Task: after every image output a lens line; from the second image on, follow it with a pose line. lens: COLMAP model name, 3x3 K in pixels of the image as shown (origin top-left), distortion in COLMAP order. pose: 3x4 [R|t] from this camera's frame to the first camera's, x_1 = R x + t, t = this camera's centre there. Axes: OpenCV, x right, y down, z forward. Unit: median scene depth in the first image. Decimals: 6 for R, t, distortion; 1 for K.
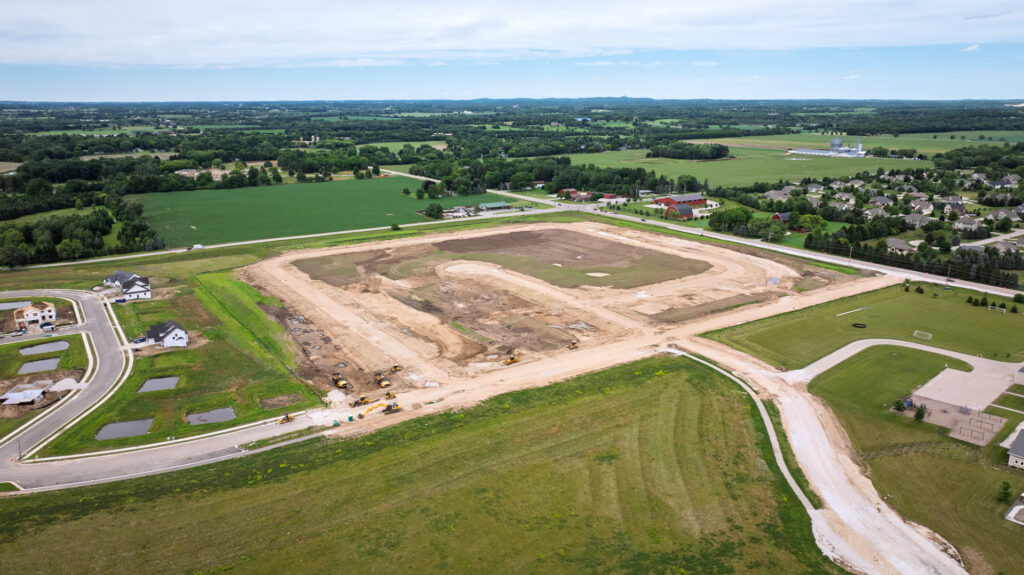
lens RADIAL K [[719.2, 0, 516.8], [0, 719.2, 285.6], [0, 0, 1]] dist [-0.024557, 0.015047]
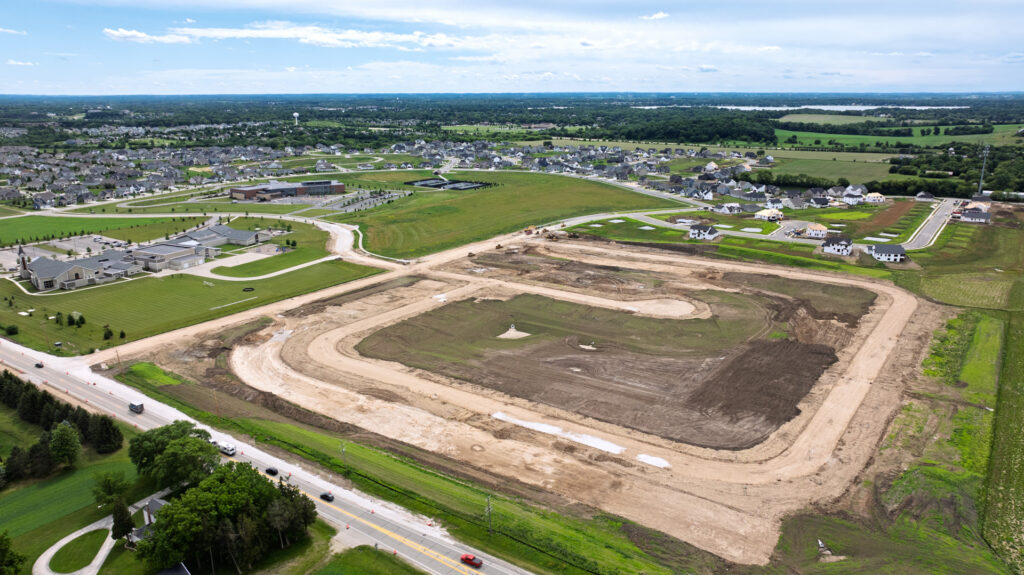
lens RADIAL K [[719.2, 0, 516.8], [0, 719.2, 285.6], [0, 0, 1]] dist [-0.024557, 0.015047]
pose [[-0.930207, 0.101632, -0.352683, 0.457755], [-0.087764, 0.871435, 0.482596, -0.519375], [0.356388, 0.479867, -0.801695, 1.968858]]
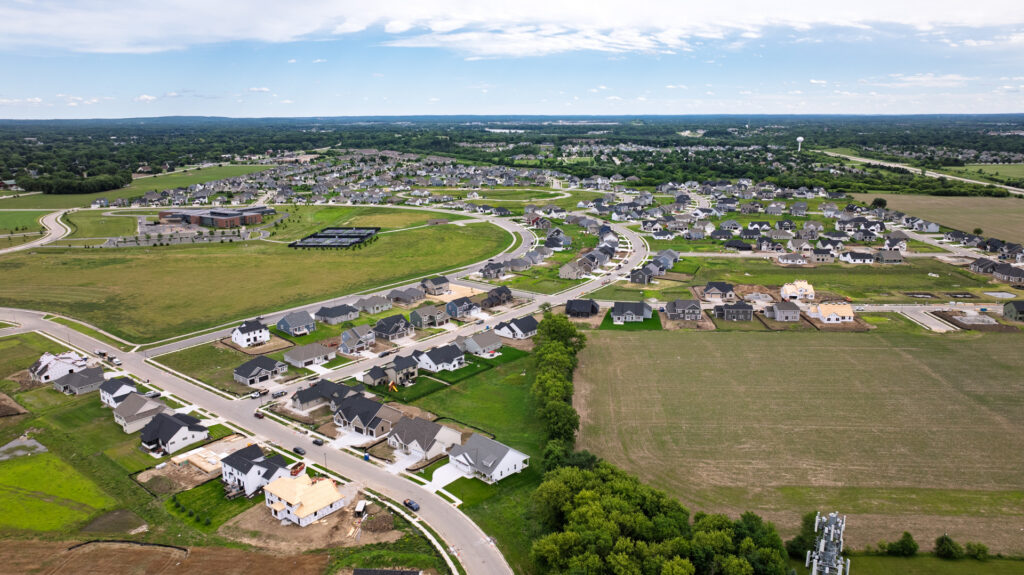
lens RADIAL K [[719.2, 0, 516.8], [0, 719.2, 285.6], [0, 0, 1]] dist [-0.024557, 0.015047]
pose [[-0.796059, -0.134731, 0.590032, -1.565413], [0.160294, 0.893155, 0.420213, -0.216938], [-0.583606, 0.429093, -0.689408, 0.857134]]
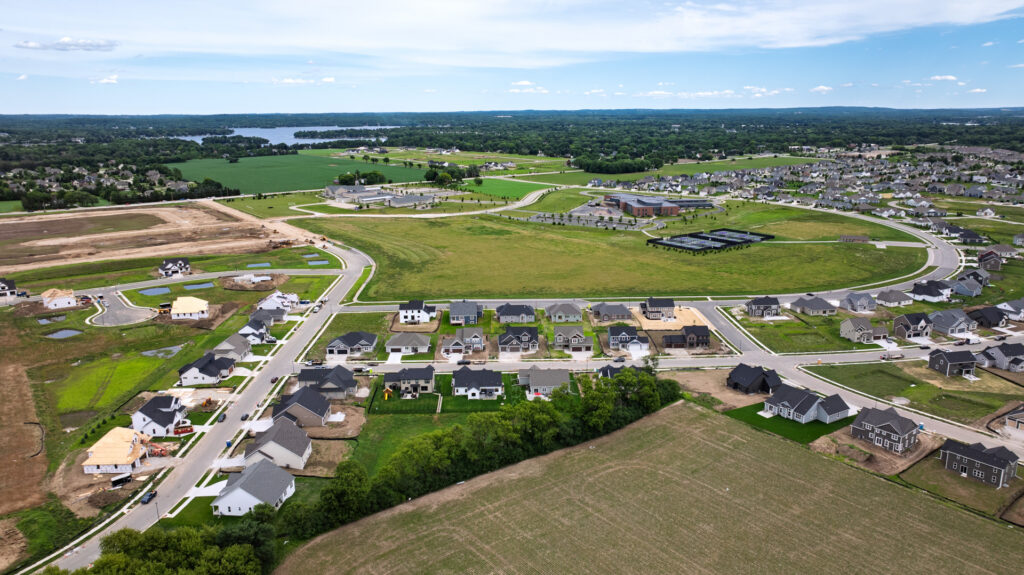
lens RADIAL K [[719.2, 0, 516.8], [0, 719.2, 285.6], [0, 0, 1]] dist [-0.024557, 0.015047]
pose [[-0.060884, -0.236683, 0.969677, -1.701289], [0.259142, 0.934419, 0.244348, -0.062547], [-0.963918, 0.266161, 0.004443, 0.295281]]
